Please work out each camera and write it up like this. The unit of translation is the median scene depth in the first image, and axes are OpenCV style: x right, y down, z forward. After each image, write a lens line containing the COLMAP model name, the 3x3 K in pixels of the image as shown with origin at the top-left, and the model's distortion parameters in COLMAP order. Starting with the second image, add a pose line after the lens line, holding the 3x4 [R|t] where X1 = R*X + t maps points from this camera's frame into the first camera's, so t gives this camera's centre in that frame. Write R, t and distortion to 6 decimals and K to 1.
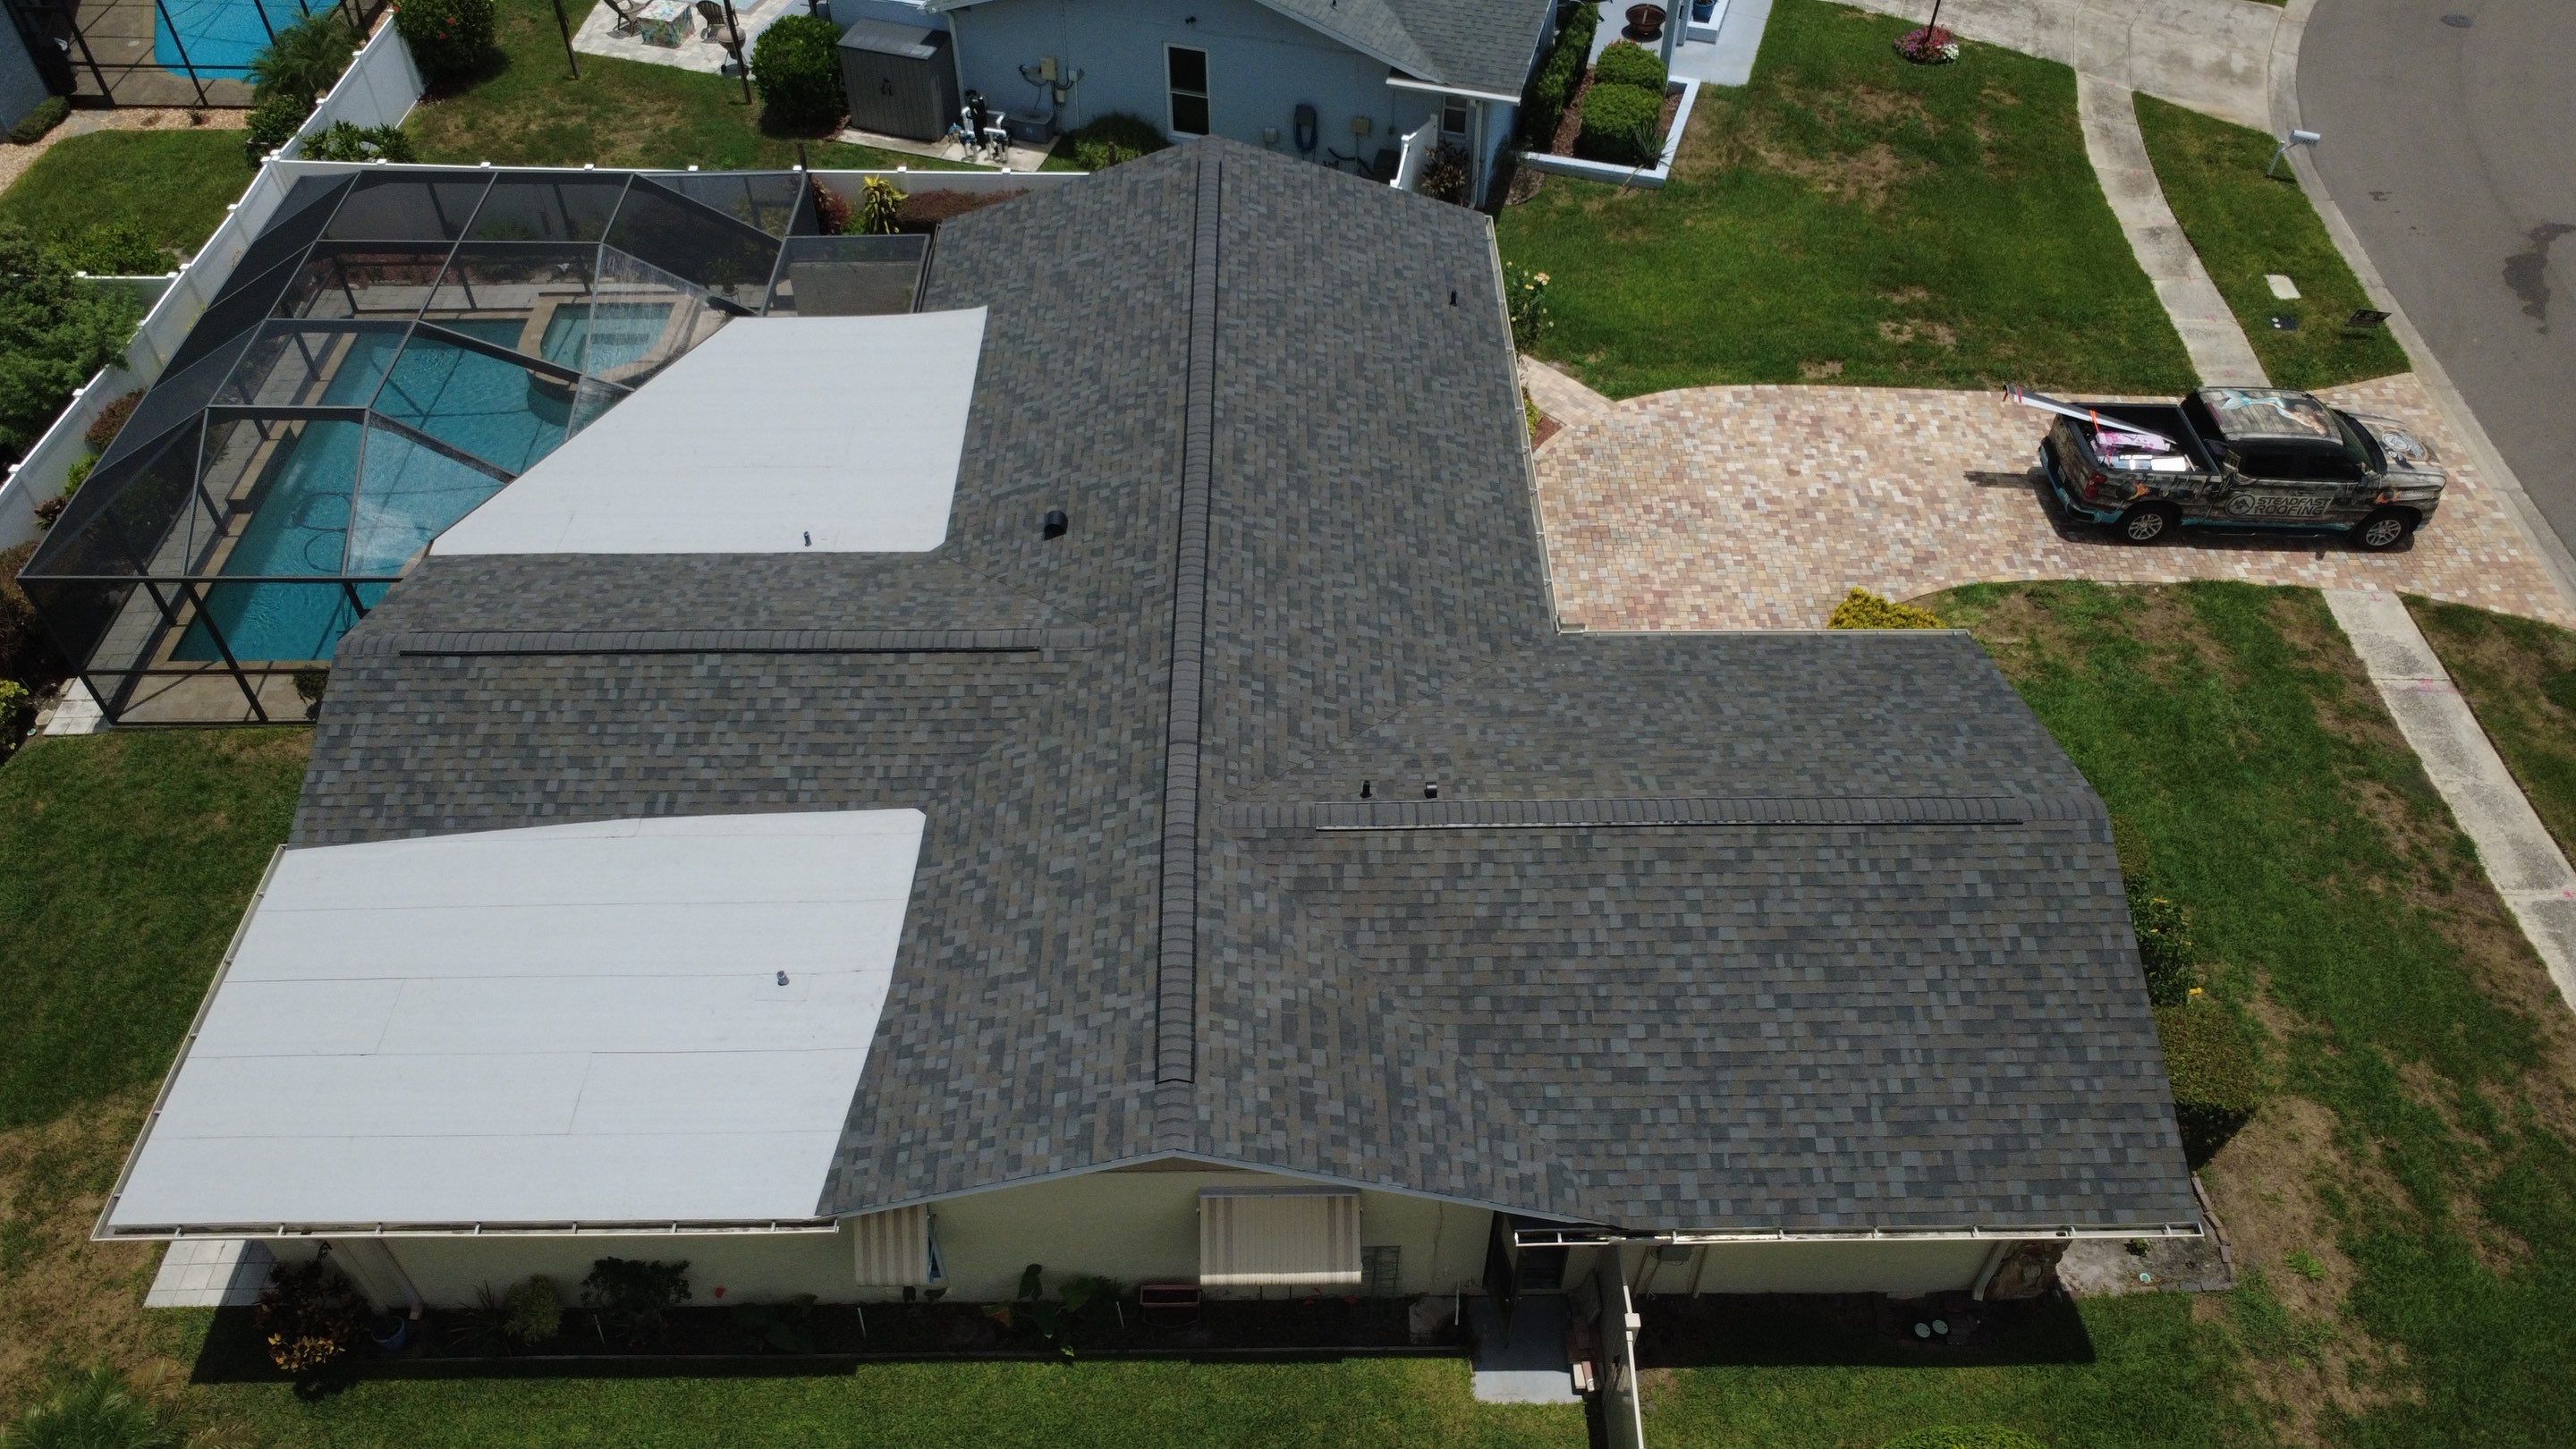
lens RADIAL K [[1876.8, 0, 1283.8], [0, 1876.8, 725.7], [0, 0, 1]] dist [-0.001610, 0.005305]
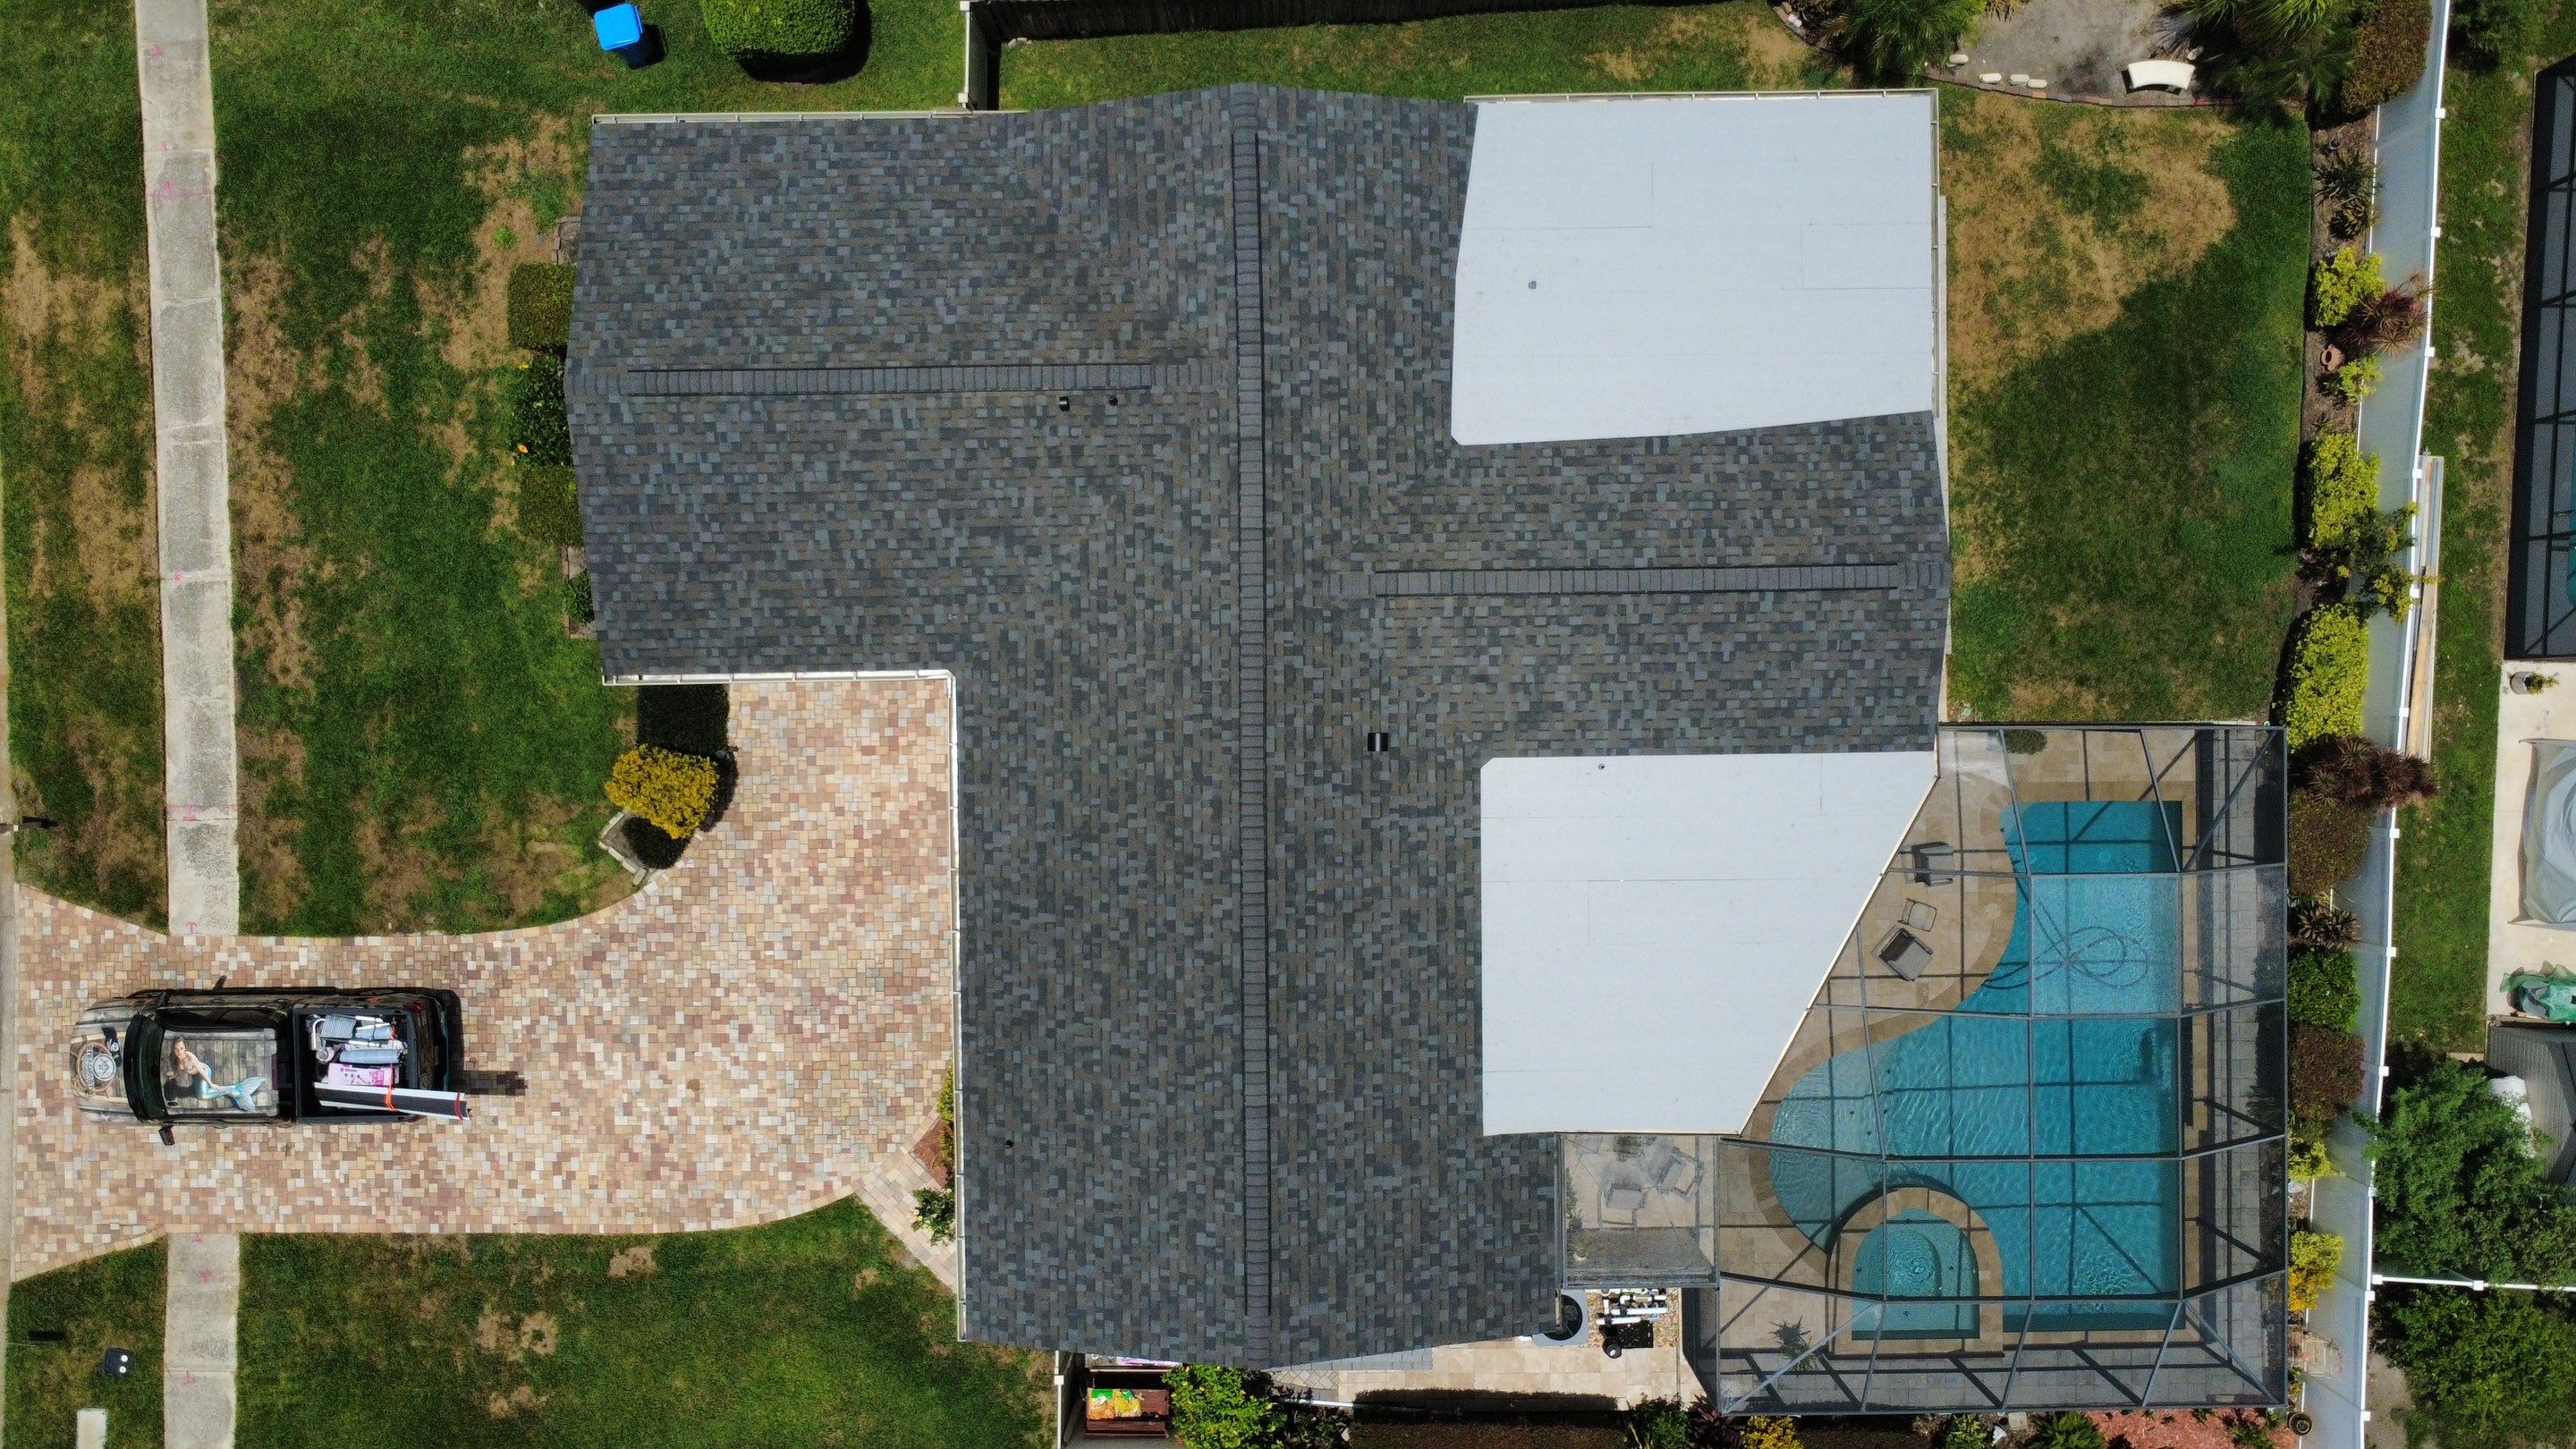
lens RADIAL K [[1876.8, 0, 1285.2], [0, 1876.8, 719.7], [0, 0, 1]] dist [-0.001610, 0.005305]
pose [[-0.999956, 0.003229, 0.008831, -0.068823], [0.003741, -0.725007, 0.688732, -0.804604], [0.008626, 0.688734, 0.724962, 0.149048]]
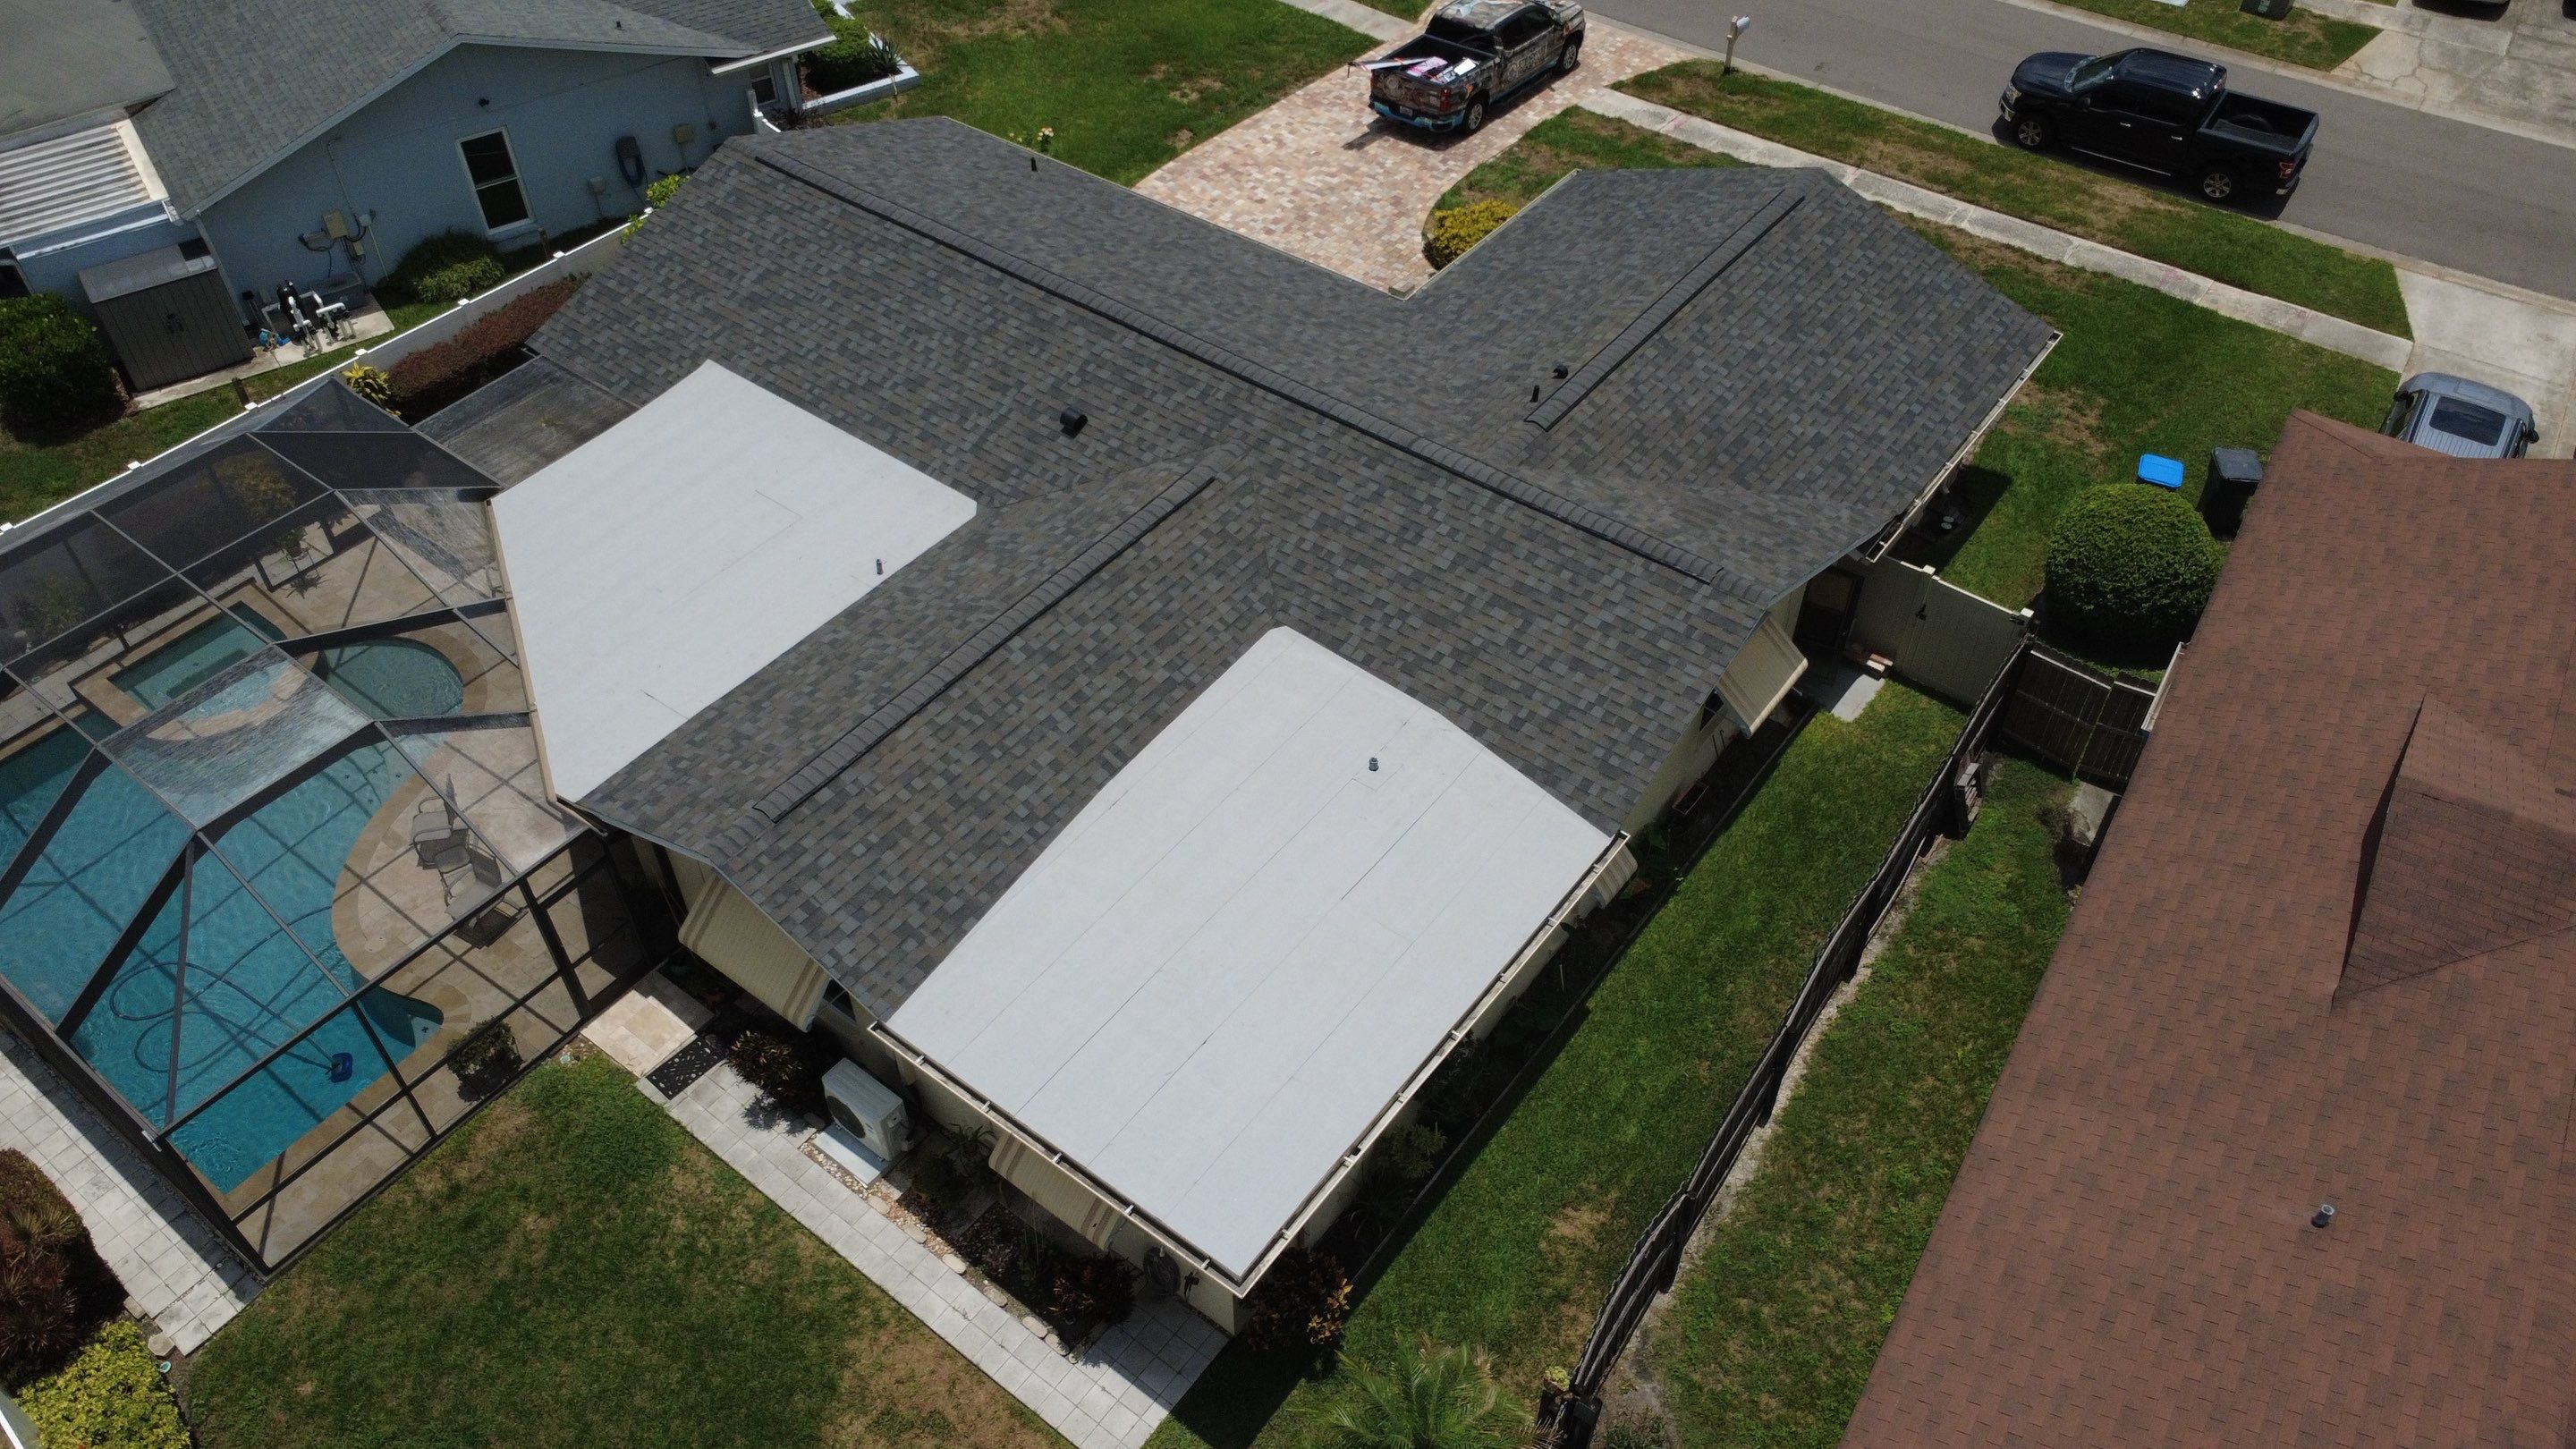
lens RADIAL K [[1876.8, 0, 1285.5], [0, 1876.8, 723.9], [0, 0, 1]] dist [-0.001610, 0.005305]
pose [[0.614561, -0.558835, 0.556792, -0.670779], [0.569416, 0.802728, 0.177180, -0.081072], [-0.545967, 0.208159, 0.811536, 0.098187]]
